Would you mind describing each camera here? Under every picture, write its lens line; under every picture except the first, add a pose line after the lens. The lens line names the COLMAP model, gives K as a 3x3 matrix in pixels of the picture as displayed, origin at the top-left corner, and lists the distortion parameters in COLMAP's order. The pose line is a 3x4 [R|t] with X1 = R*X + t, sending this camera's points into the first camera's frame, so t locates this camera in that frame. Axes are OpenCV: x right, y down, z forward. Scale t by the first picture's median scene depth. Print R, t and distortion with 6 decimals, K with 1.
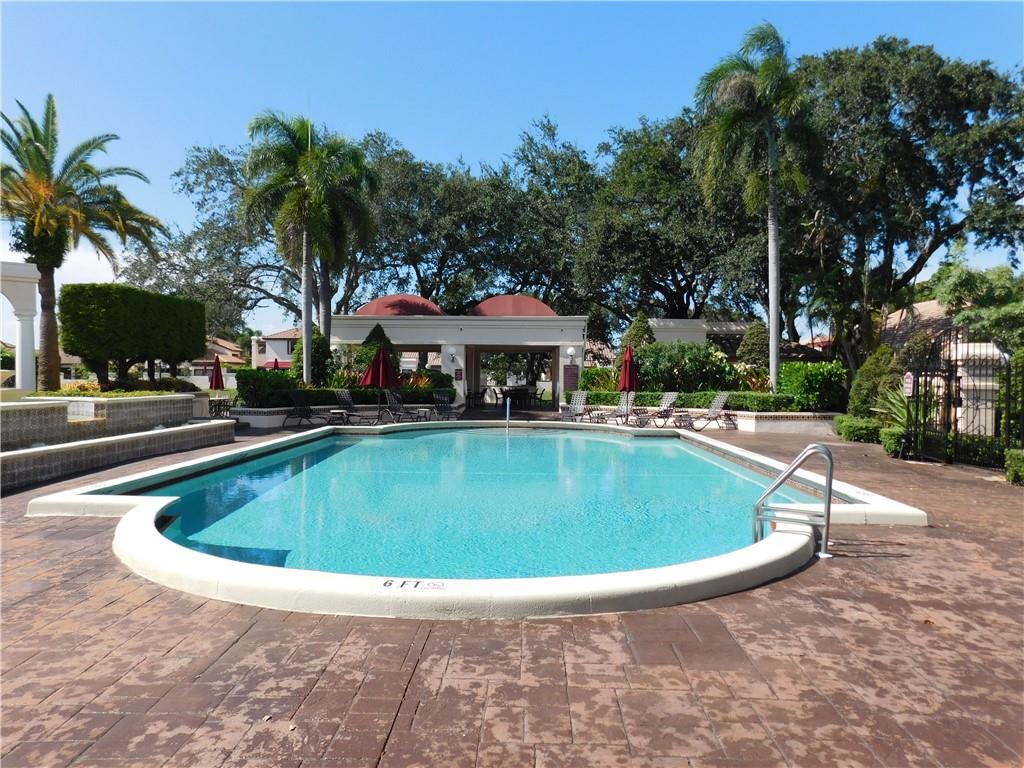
lens RADIAL K [[767.4, 0, 512.0], [0, 767.4, 384.0], [0, 0, 1]] dist [0.009159, 0.003244]
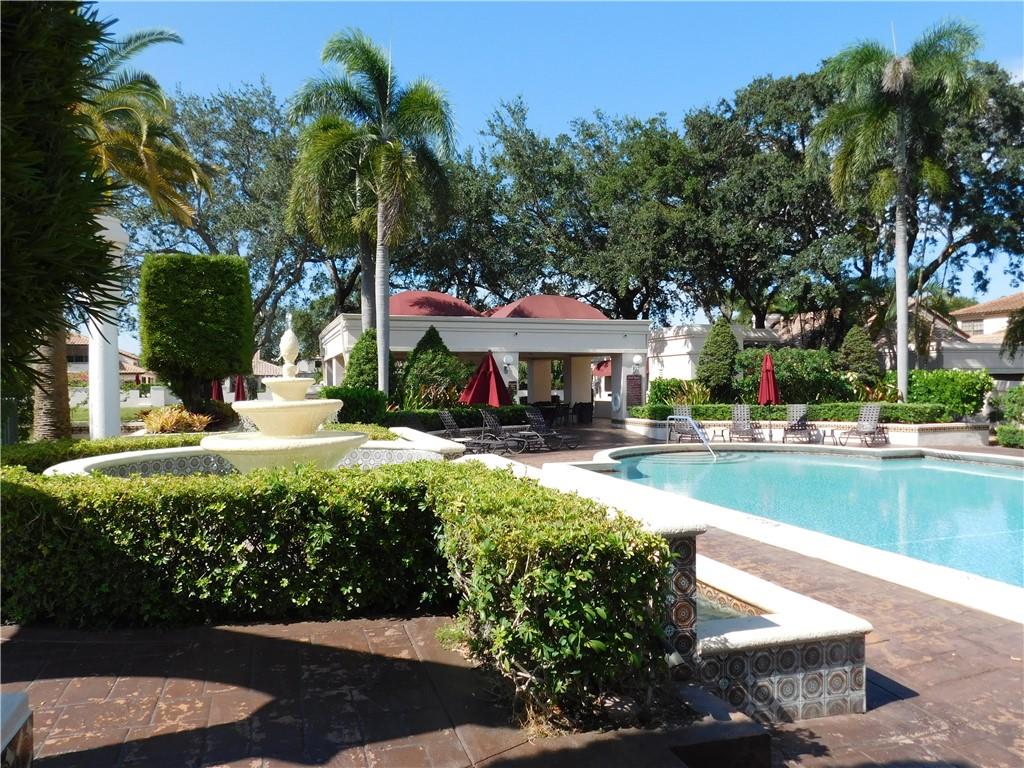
lens RADIAL K [[767.4, 0, 512.0], [0, 767.4, 384.0], [0, 0, 1]] dist [0.009159, 0.003244]
pose [[0.949233, -0.013559, 0.314280, -0.423541], [0.017289, 0.999809, -0.009082, -0.011546], [-0.314097, 0.014054, 0.949287, 0.265608]]
